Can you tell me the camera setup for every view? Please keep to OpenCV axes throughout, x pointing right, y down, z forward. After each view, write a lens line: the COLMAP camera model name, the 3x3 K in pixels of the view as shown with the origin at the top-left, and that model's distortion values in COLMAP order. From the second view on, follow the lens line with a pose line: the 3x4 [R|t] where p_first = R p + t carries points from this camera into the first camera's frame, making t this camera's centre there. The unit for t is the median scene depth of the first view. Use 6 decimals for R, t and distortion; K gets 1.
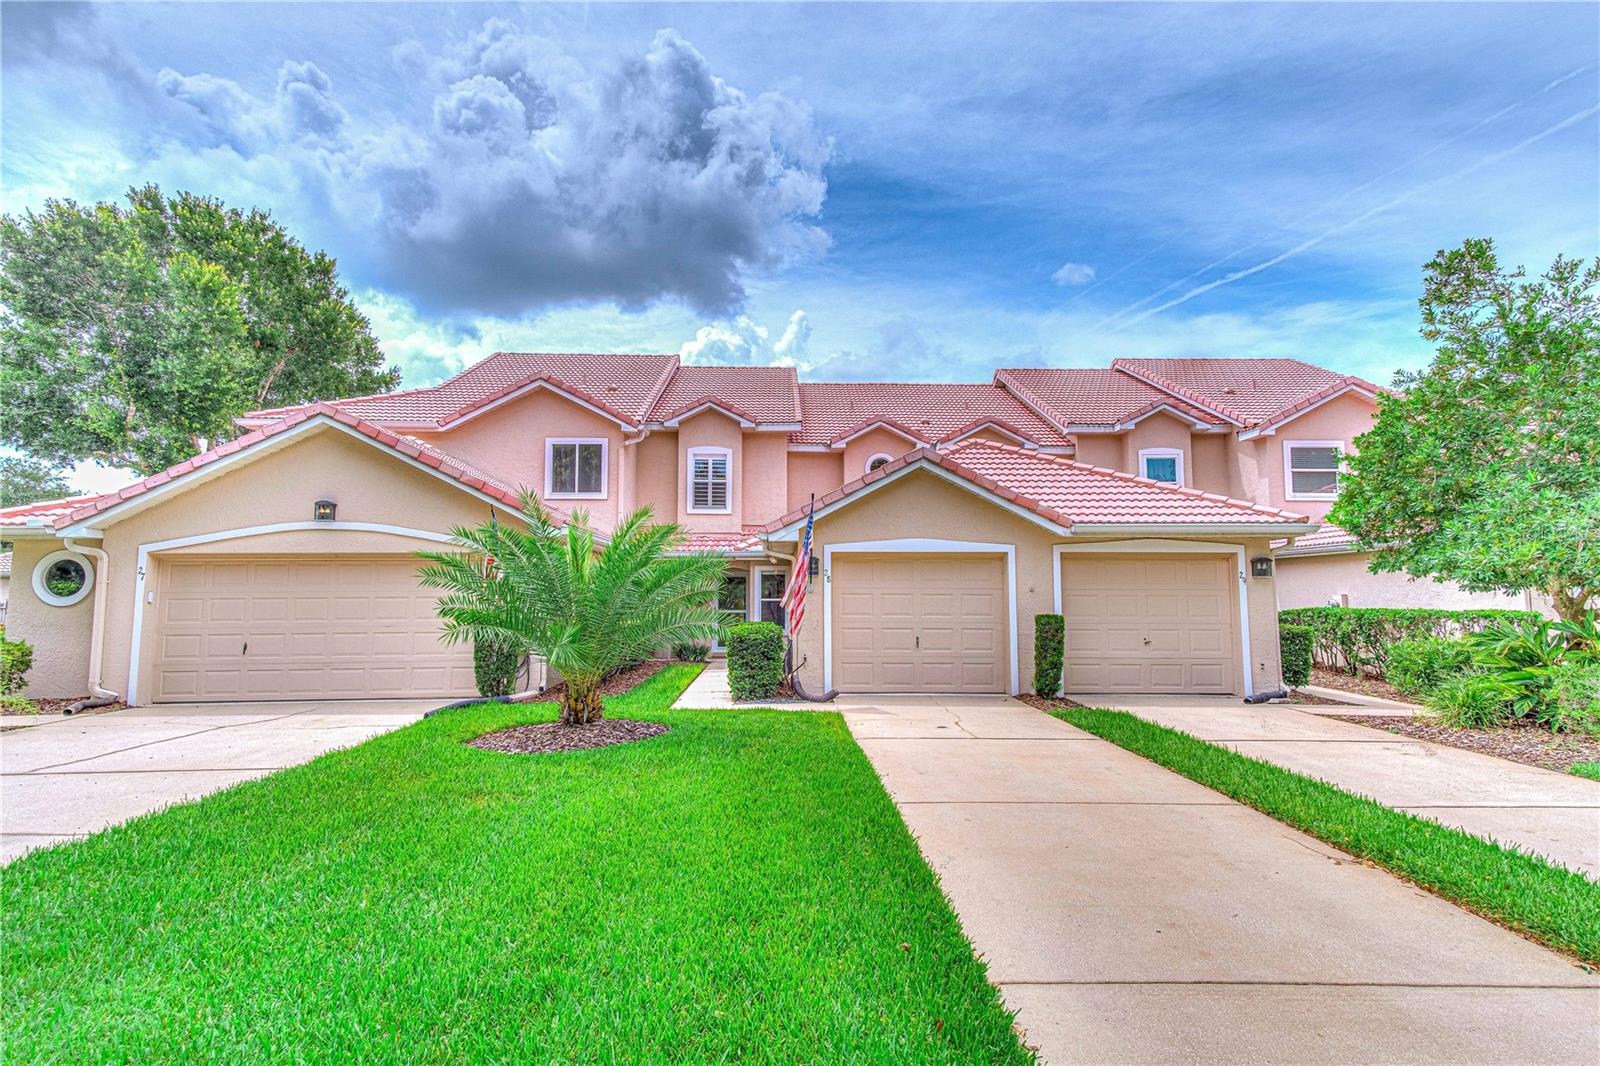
lens RADIAL K [[796.0, 0, 800.0], [0, 796.0, 533.0], [0, 0, 1]] dist [0.034009, -0.000342]
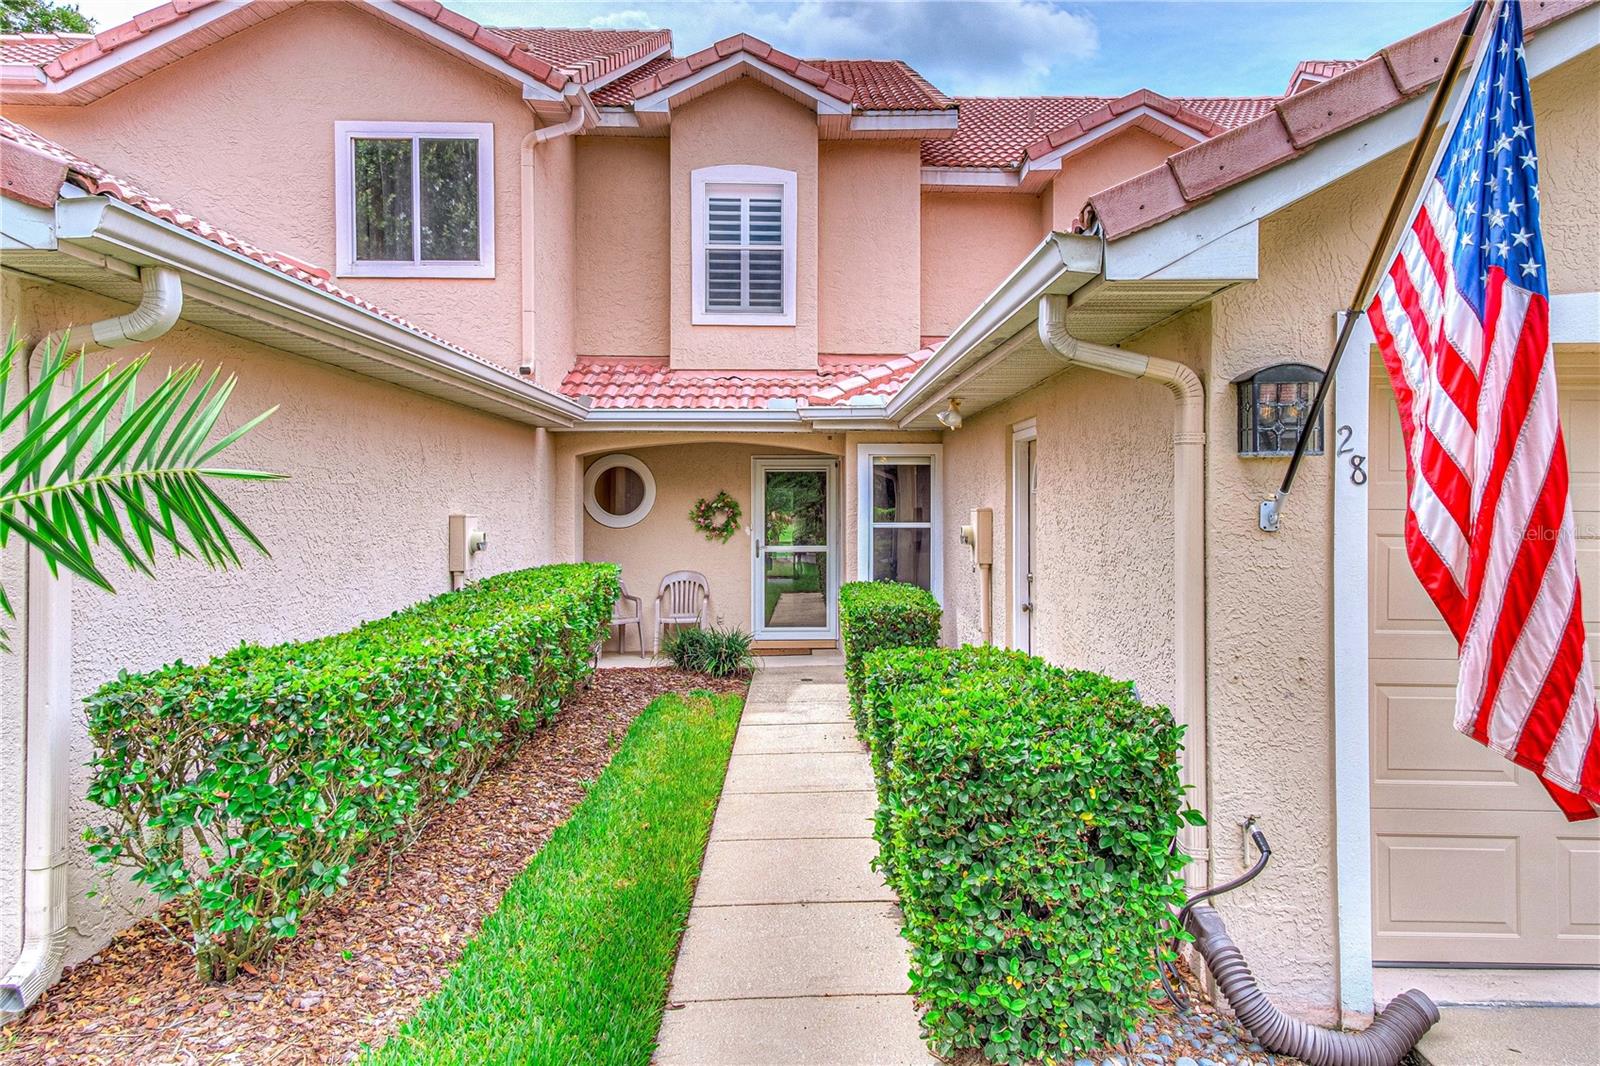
lens RADIAL K [[1041.5, 0, 828.6], [0, 1041.5, 505.8], [0, 0, 1]] dist [0.058380, -0.001718]
pose [[0.999974, 0.000676, -0.007247, -0.068471], [-0.000071, 0.996543, 0.083073, 0.028084], [0.007278, -0.083070, 0.996517, 0.458424]]
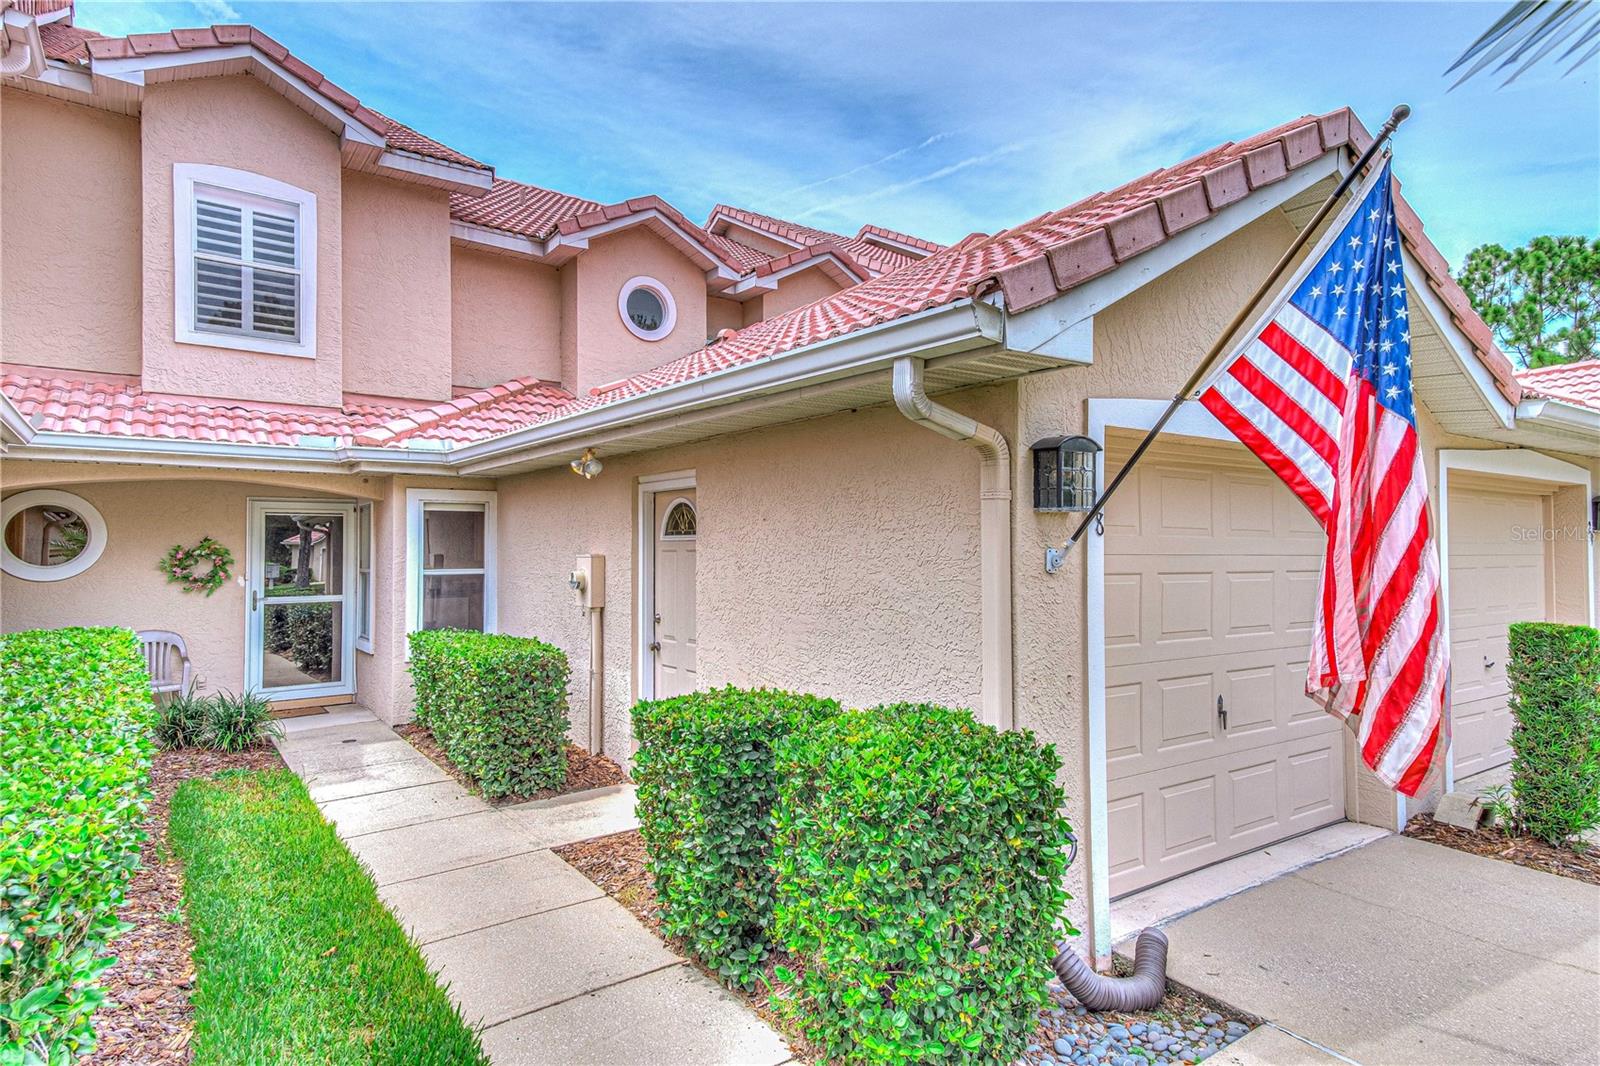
lens RADIAL K [[889.6, 0, 800.0], [0, 889.6, 533.0], [0, 0, 1]] dist [0.056279, -0.002518]
pose [[0.833692, 0.009200, 0.552153, -0.142575], [-0.043806, 0.997812, 0.049517, 0.032287], [-0.550489, -0.065469, 0.832271, 0.514843]]
